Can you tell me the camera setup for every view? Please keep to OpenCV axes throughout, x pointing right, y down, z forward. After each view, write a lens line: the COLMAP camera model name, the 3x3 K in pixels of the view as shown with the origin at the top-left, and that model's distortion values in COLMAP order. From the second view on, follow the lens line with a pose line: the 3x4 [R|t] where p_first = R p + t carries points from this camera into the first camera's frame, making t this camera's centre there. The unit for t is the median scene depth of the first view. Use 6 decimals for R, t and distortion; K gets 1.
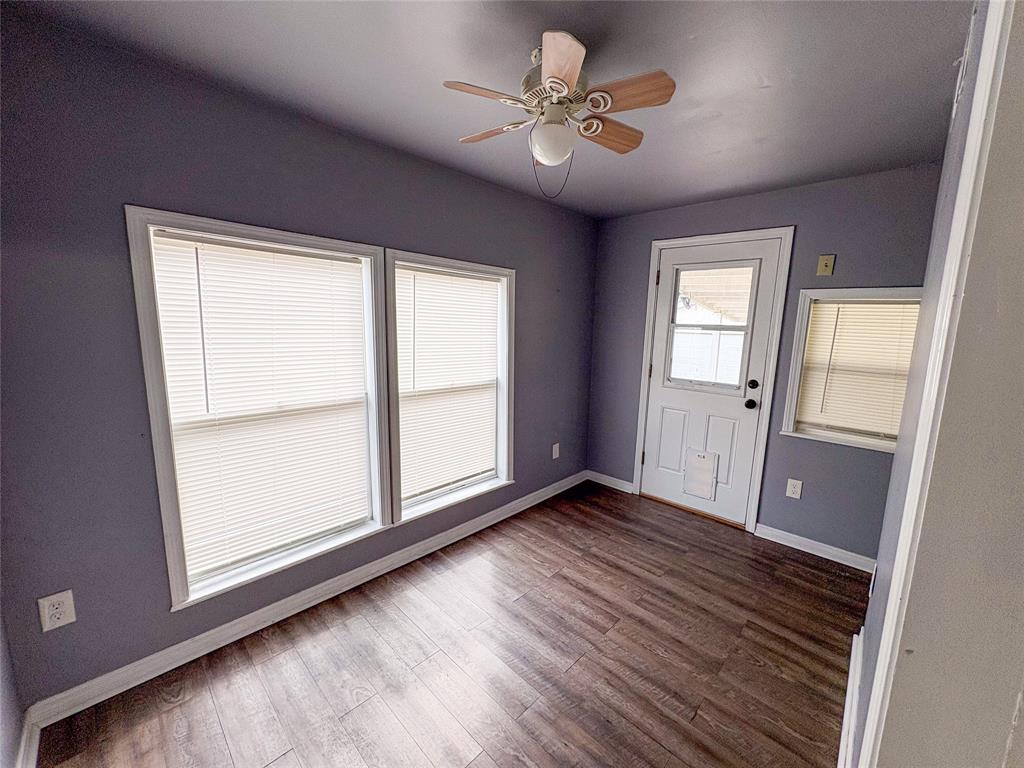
lens RADIAL K [[409.1, 0, 511.2], [0, 409.1, 385.1], [0, 0, 1]] dist [0.001141, 0.000502]
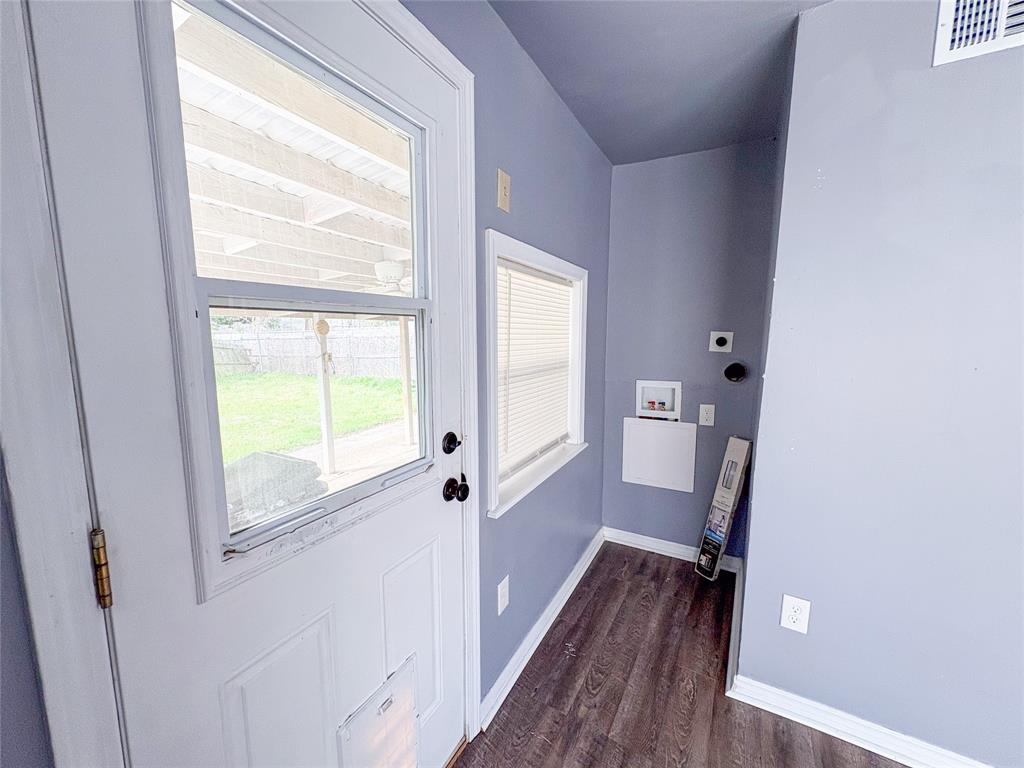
lens RADIAL K [[409.1, 0, 511.2], [0, 409.1, 385.1], [0, 0, 1]] dist [0.001141, 0.000502]
pose [[-0.256333, -0.163369, 0.952683, 0.200204], [0.129429, 0.970936, 0.201324, -0.138825], [-0.957884, 0.174911, -0.227738, 1.066234]]
